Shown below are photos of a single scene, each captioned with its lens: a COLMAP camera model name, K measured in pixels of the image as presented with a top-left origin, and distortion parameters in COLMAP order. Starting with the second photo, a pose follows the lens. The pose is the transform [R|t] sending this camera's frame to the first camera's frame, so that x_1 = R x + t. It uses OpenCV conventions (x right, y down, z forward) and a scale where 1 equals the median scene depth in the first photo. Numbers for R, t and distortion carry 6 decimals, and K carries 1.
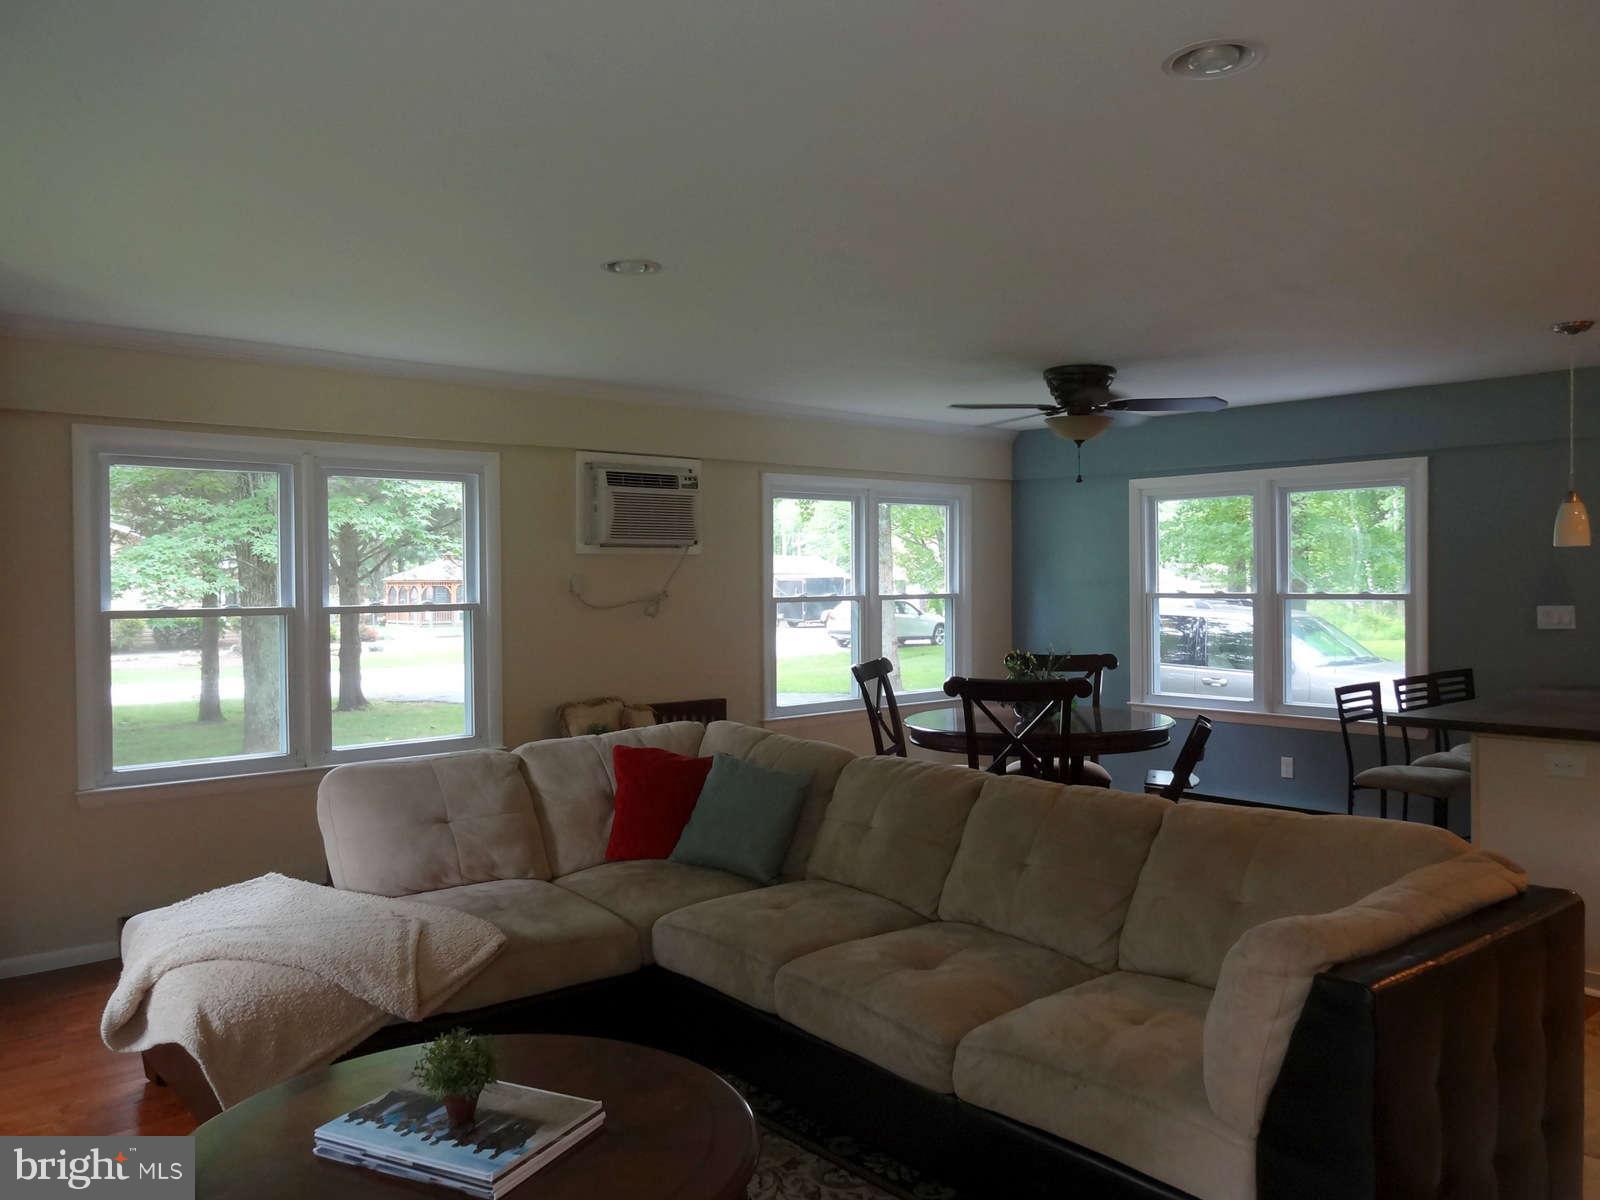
lens RADIAL K [[1202.4, 0, 798.2], [0, 1202.4, 596.8], [0, 0, 1]] dist [-0.003092, -0.000518]
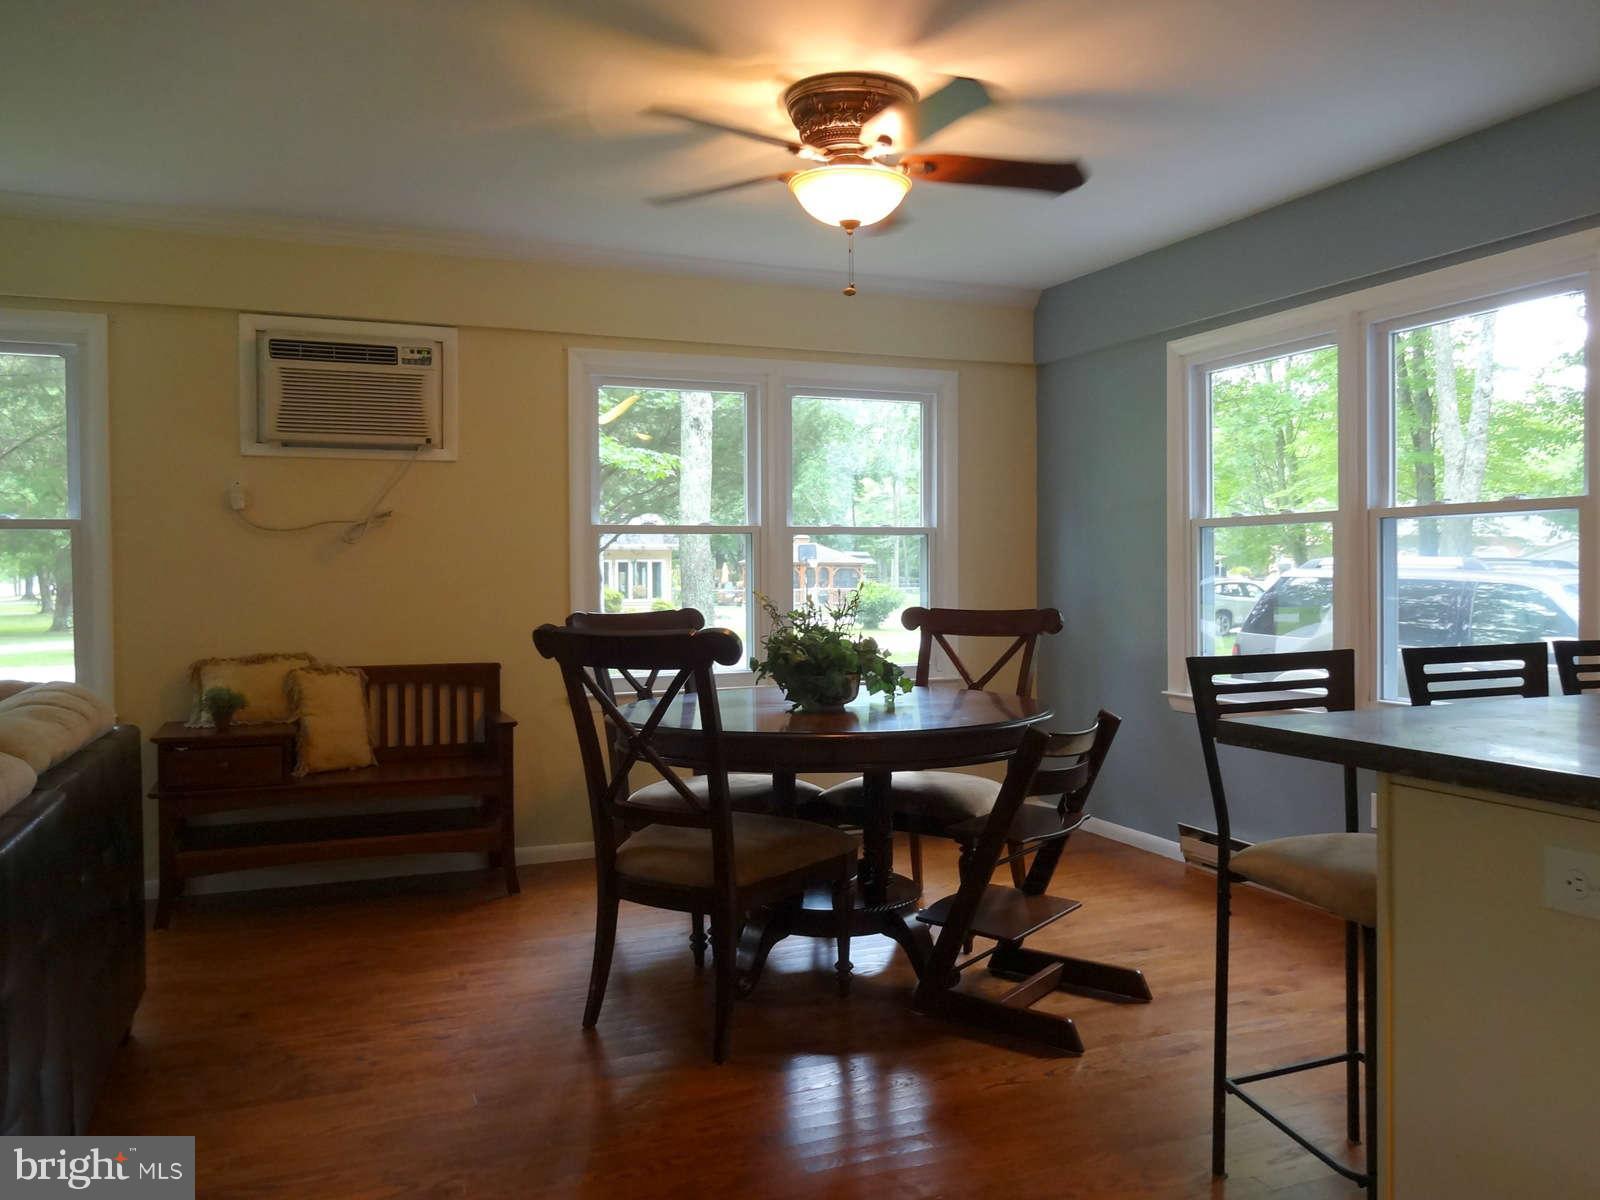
lens RADIAL K [[1202.4, 0, 798.2], [0, 1202.4, 596.8], [0, 0, 1]] dist [-0.003092, -0.000518]
pose [[0.947691, 0.009648, -0.319043, 0.350787], [-0.006095, 0.999908, 0.012131, 0.036801], [0.319130, -0.009552, 0.947663, 0.400353]]
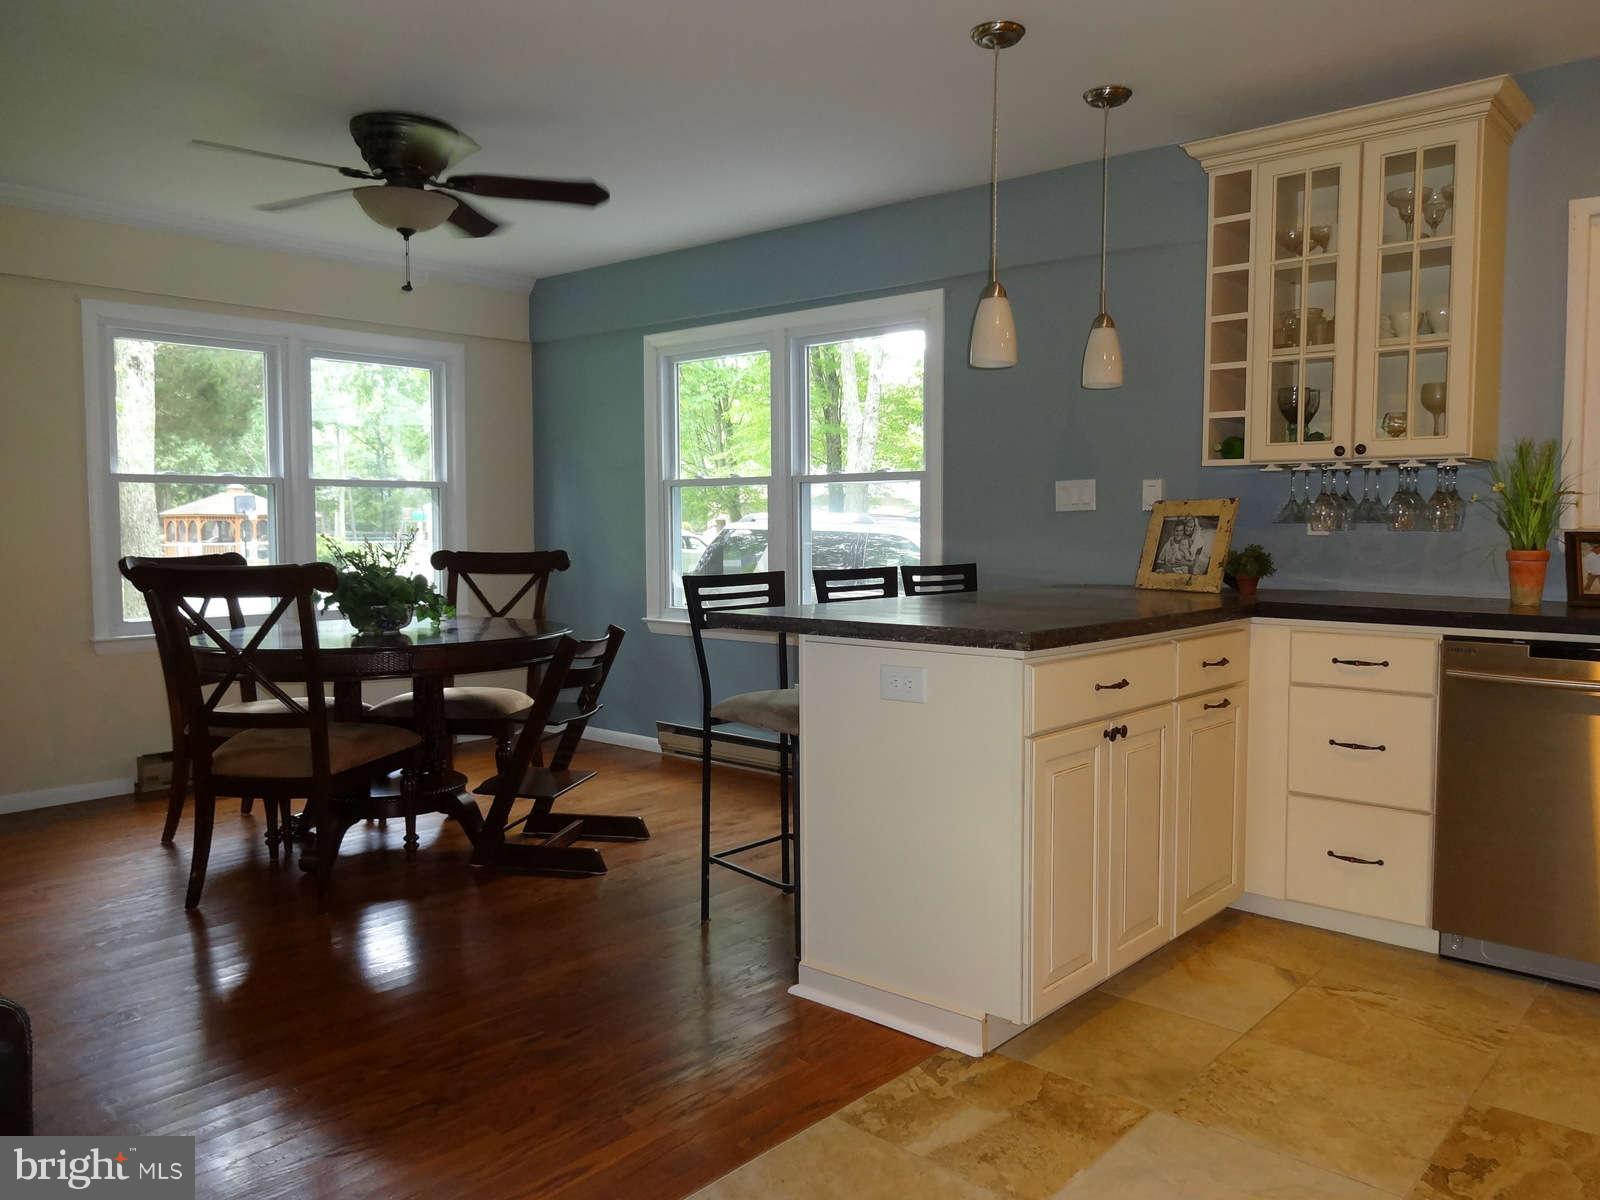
lens RADIAL K [[1202.4, 0, 798.2], [0, 1202.4, 596.8], [0, 0, 1]] dist [-0.003092, -0.000518]
pose [[0.992152, -0.000248, 0.125037, 0.330830], [-0.005684, 0.998875, 0.047083, 0.042276], [-0.124908, -0.047424, 0.991034, 0.244977]]
